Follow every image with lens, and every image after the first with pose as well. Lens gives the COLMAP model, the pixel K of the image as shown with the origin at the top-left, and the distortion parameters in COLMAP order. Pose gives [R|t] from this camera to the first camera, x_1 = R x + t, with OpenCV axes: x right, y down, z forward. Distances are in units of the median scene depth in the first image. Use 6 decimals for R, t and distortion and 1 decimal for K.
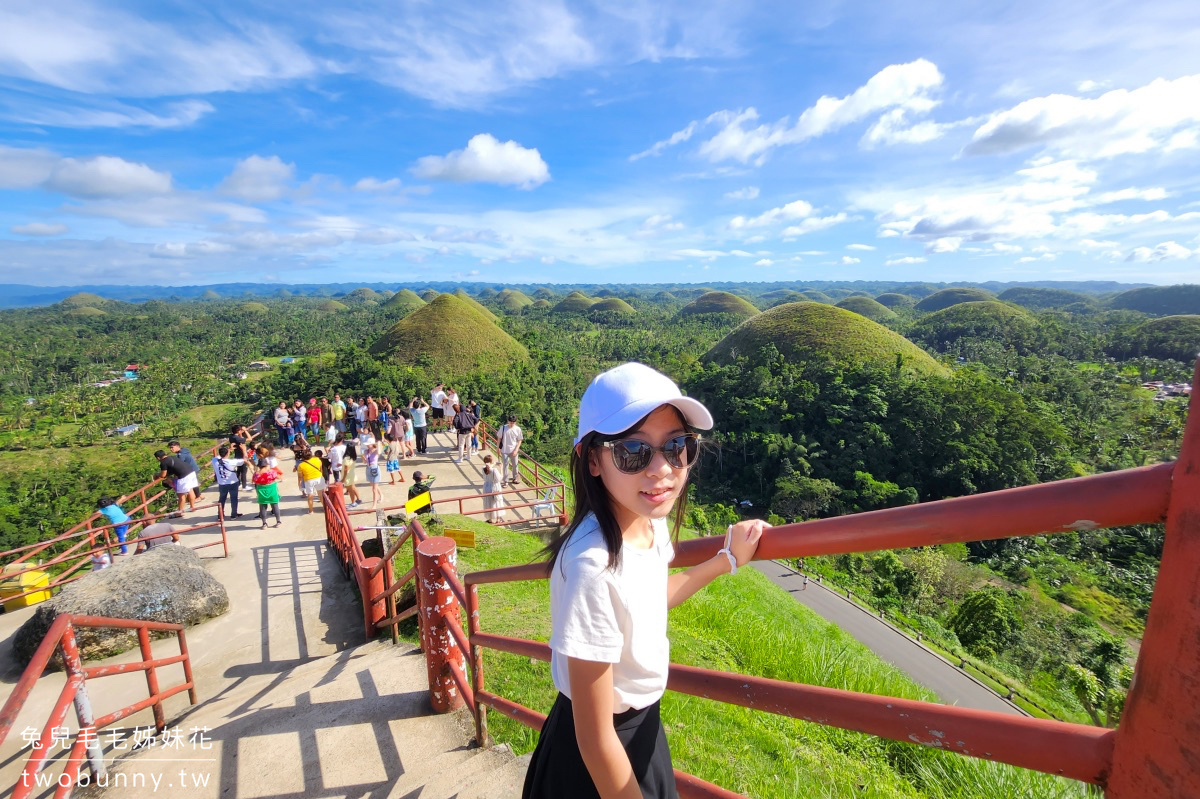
lens RADIAL K [[480.2, 0, 601.7], [0, 480.2, 371.3], [0, 0, 1]] dist [-0.018323, -0.000184]
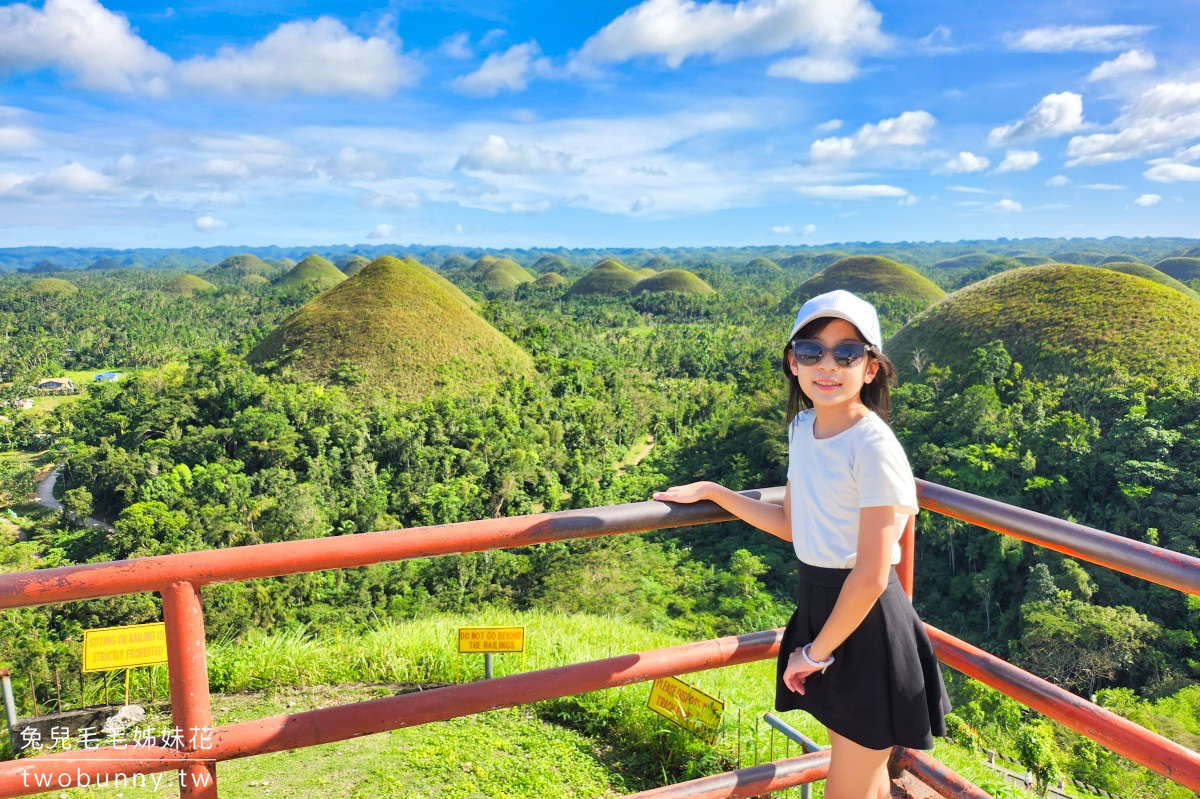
lens RADIAL K [[774.0, 0, 613.2], [0, 774.0, 402.2], [0, 0, 1]] dist [0.047285, -0.042346]
pose [[0.999605, 0.002498, -0.027992, -0.035141], [-0.002420, 0.999993, 0.002817, 0.005130], [0.027999, -0.002748, 0.999604, 0.105886]]
